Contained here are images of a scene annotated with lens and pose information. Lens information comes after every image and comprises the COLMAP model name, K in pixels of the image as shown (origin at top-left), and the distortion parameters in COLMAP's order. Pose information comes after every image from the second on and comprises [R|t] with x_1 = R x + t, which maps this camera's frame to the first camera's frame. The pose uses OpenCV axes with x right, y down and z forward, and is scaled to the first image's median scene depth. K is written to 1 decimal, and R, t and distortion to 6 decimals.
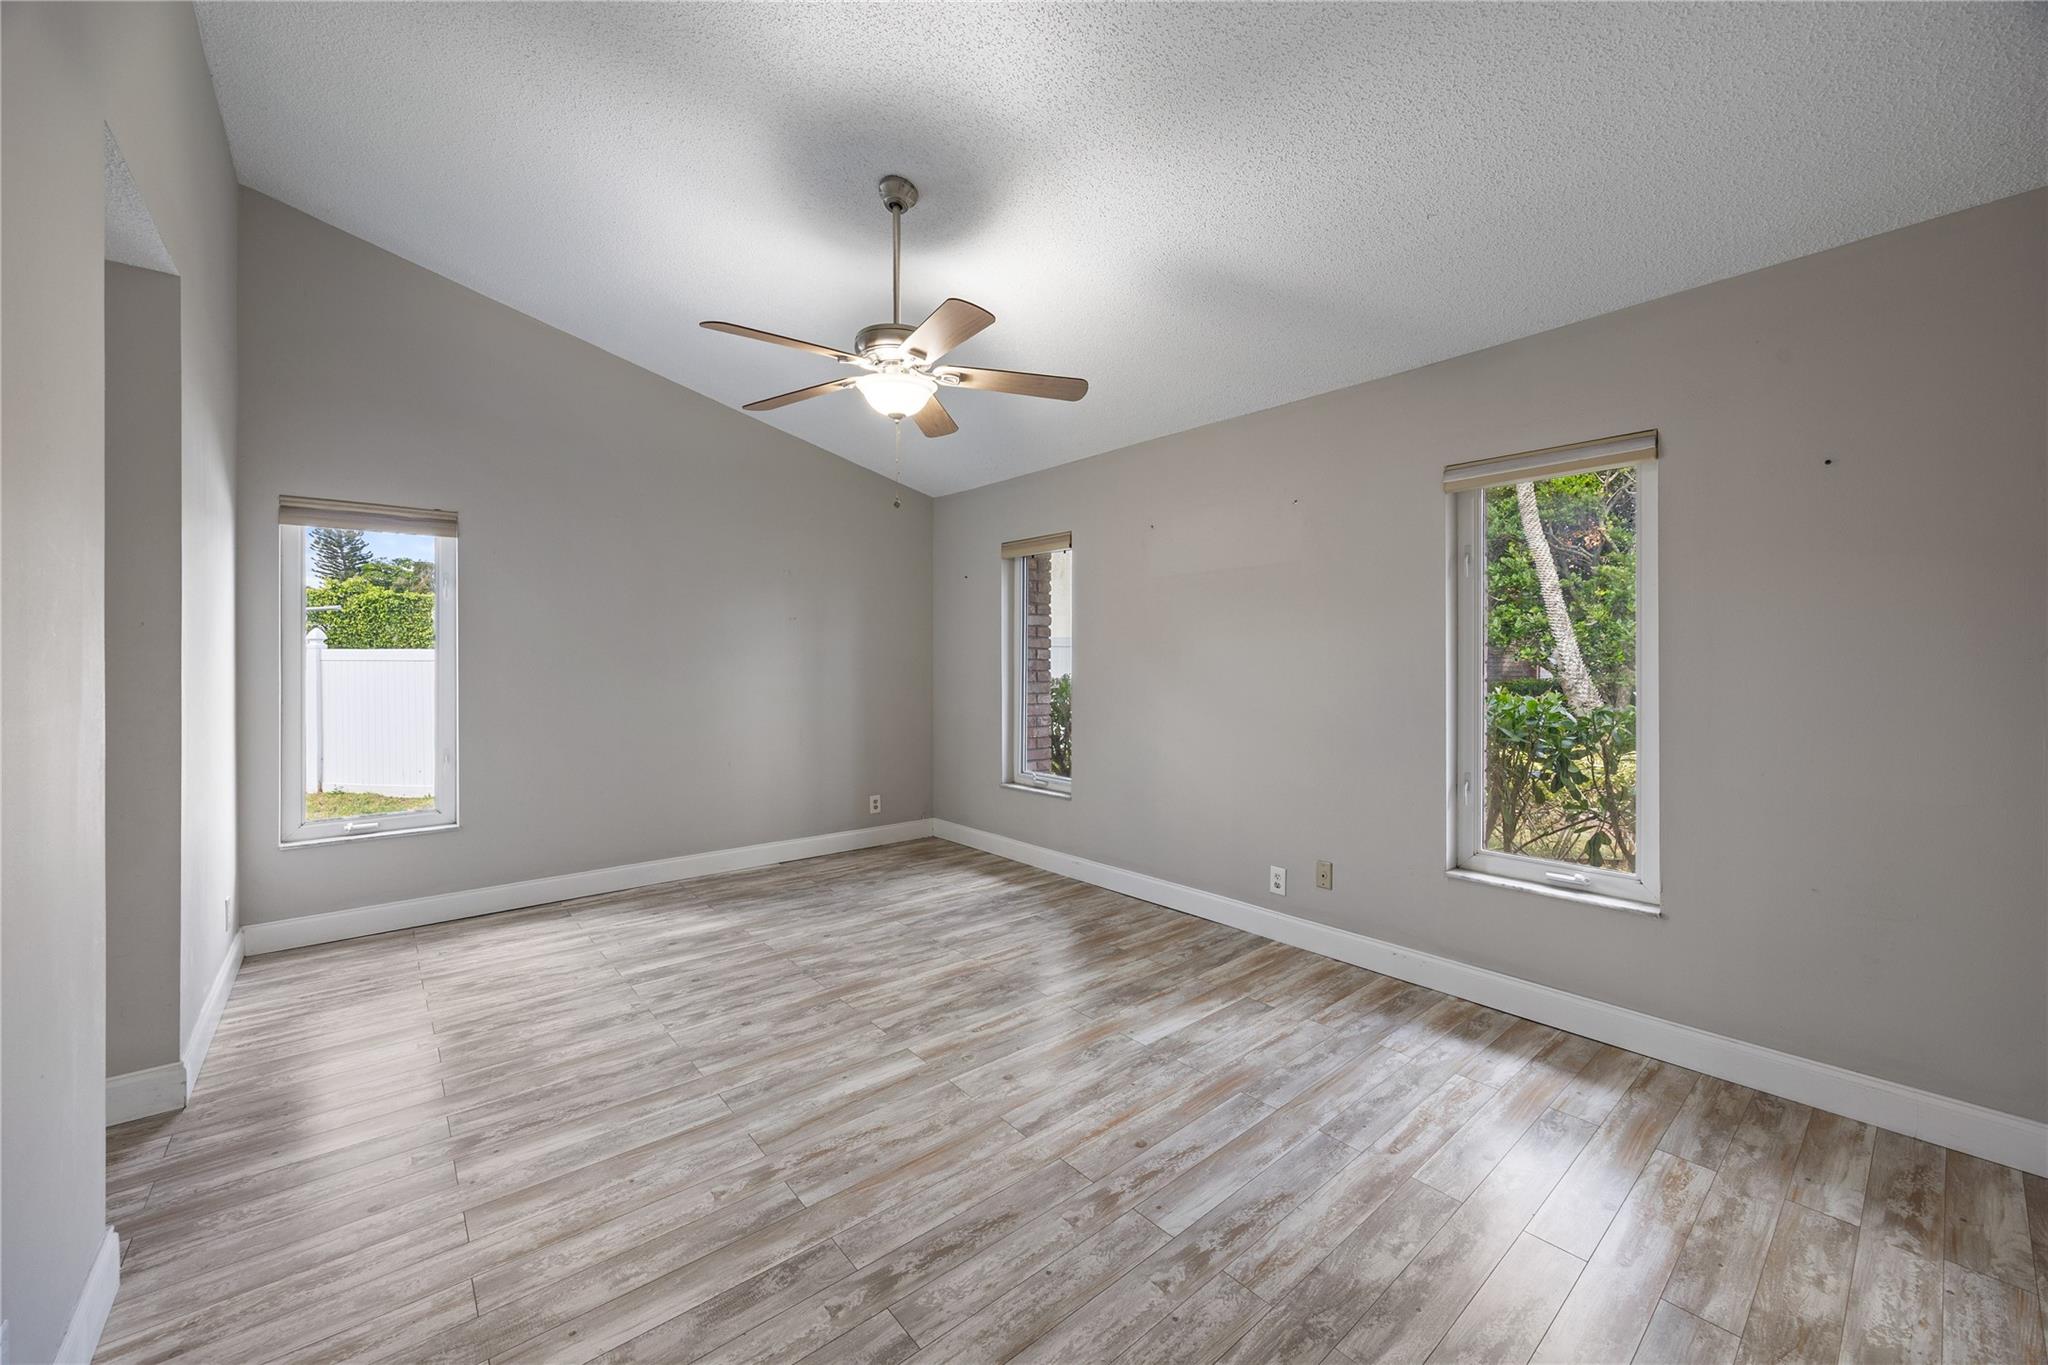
lens RADIAL K [[779.5, 0, 1020.6], [0, 779.5, 658.3], [0, 0, 1]] dist [-0.006595, 0.000596]
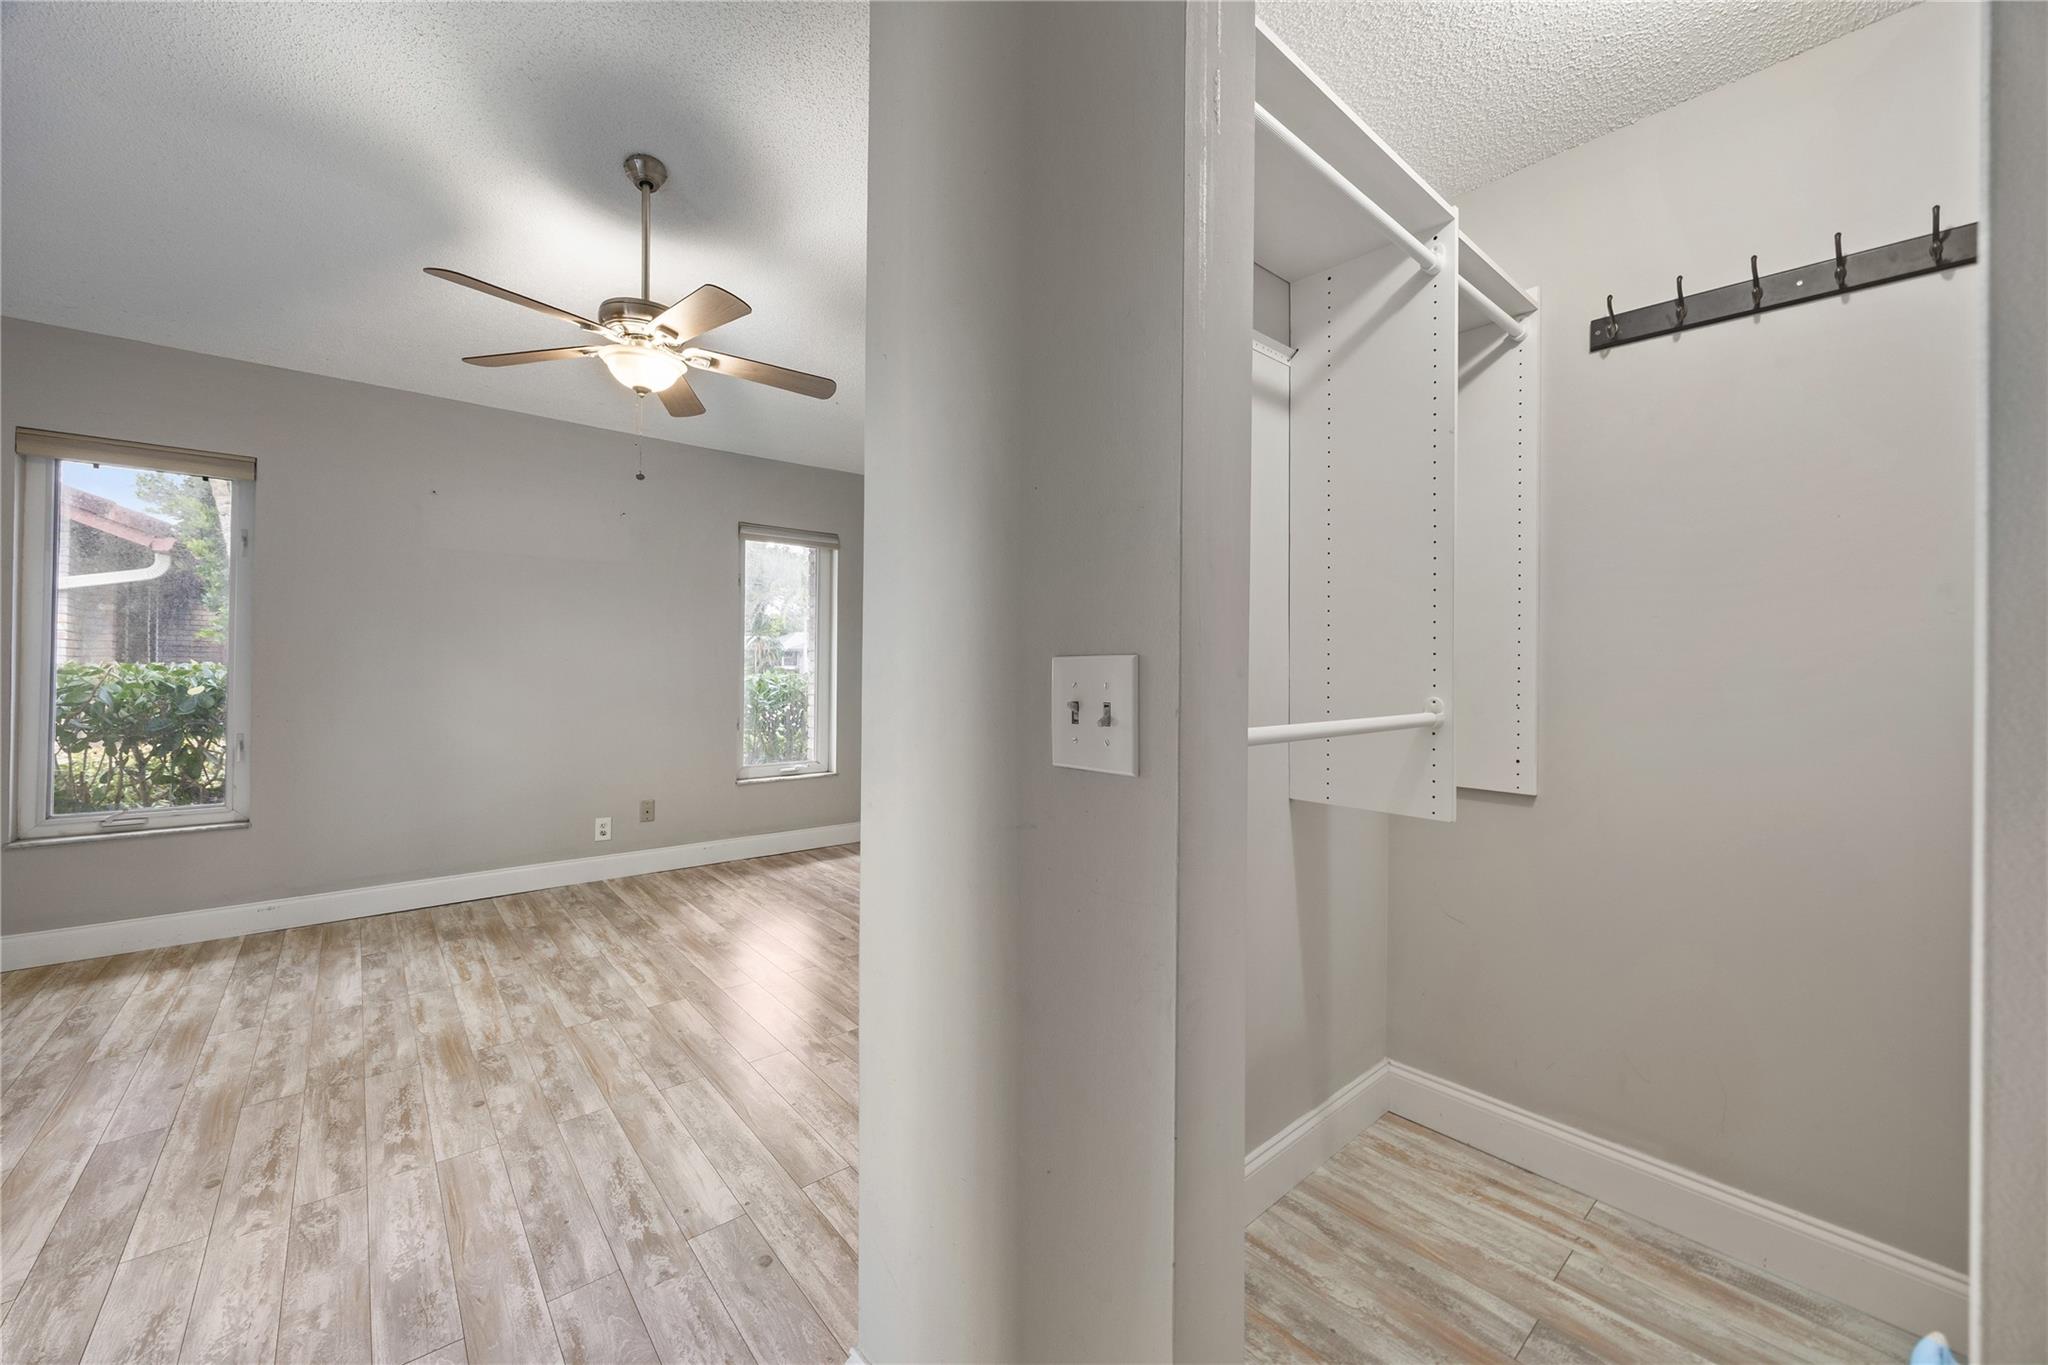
lens RADIAL K [[779.5, 0, 1014.2], [0, 779.5, 666.4], [0, 0, 1]] dist [-0.006595, 0.000596]
pose [[0.002965, -0.000557, 0.999995, -0.897518], [-0.011485, 0.999934, 0.000591, 0.031400], [-0.999930, -0.011487, 0.002959, 0.392602]]
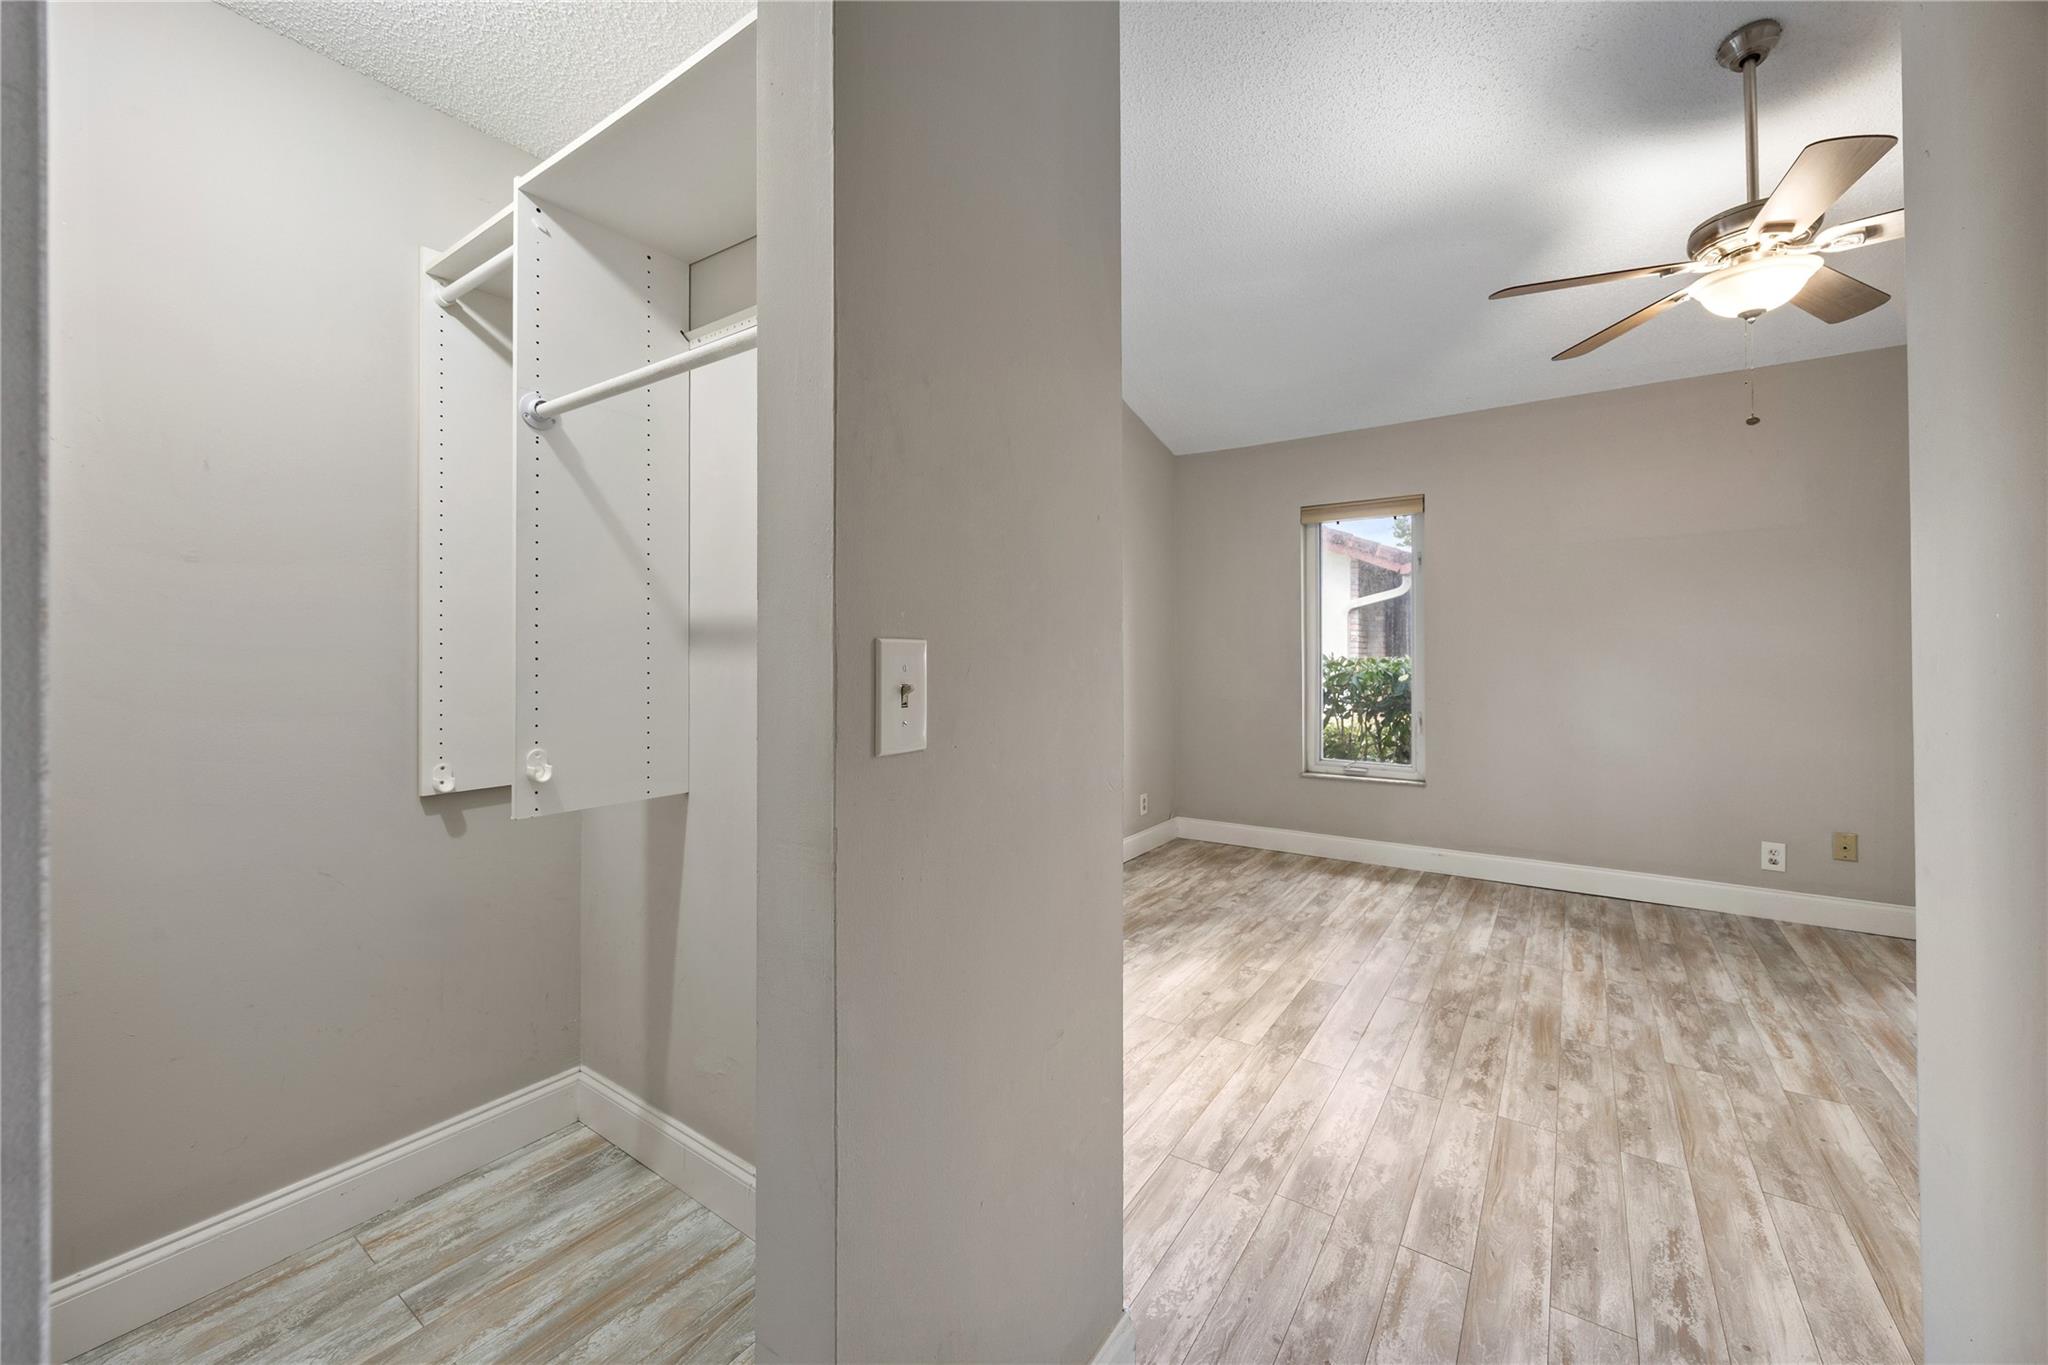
lens RADIAL K [[779.5, 0, 1023.0], [0, 779.5, 653.1], [0, 0, 1]] dist [-0.006595, 0.000596]
pose [[0.969382, -0.003401, 0.245532, -0.848757], [0.003814, 0.999992, -0.001207, 0.032439], [-0.245526, 0.002106, 0.969388, 0.312750]]
